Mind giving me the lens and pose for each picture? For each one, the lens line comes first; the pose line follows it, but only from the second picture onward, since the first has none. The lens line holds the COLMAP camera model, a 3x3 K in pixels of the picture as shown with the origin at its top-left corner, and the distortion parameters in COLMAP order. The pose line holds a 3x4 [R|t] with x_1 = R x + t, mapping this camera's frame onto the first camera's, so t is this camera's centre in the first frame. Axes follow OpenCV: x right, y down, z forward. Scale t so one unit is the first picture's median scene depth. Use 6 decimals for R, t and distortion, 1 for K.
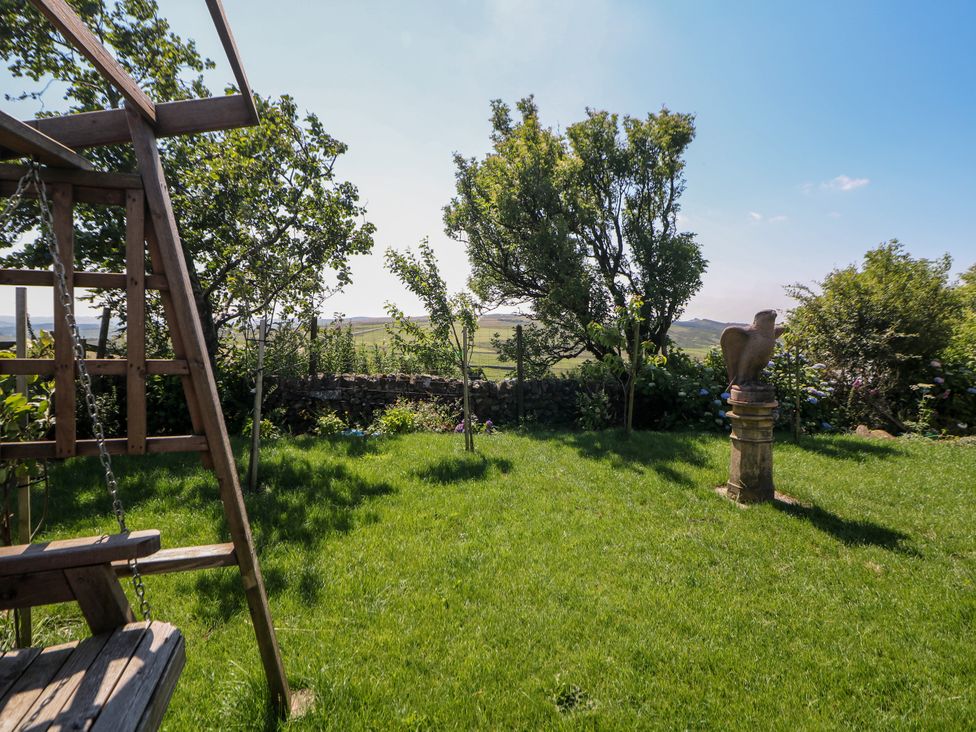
lens RADIAL K [[501.3, 0, 487.8], [0, 501.3, 346.4], [0, 0, 1]] dist [-0.001191, -0.014269]
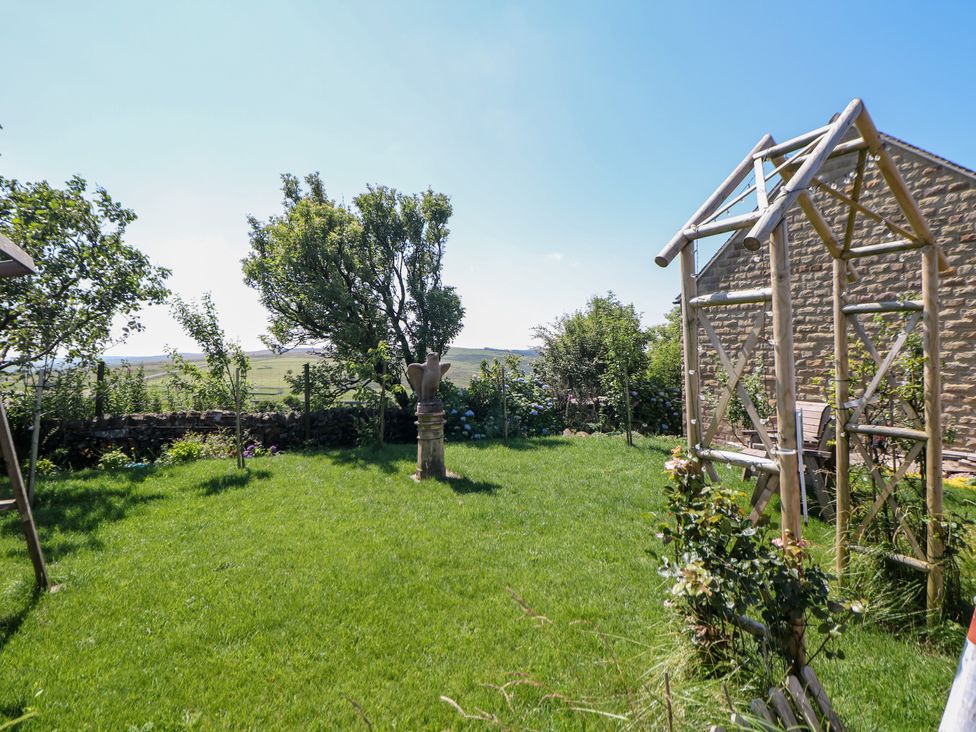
lens RADIAL K [[500.7, 0, 487.9], [0, 500.7, 336.0], [0, 0, 1]] dist [-0.017307, -0.000021]
pose [[0.952498, -0.012811, 0.304274, 0.115418], [0.038298, 0.996222, -0.077944, 0.001684], [-0.302126, 0.085895, 0.949390, -0.250436]]
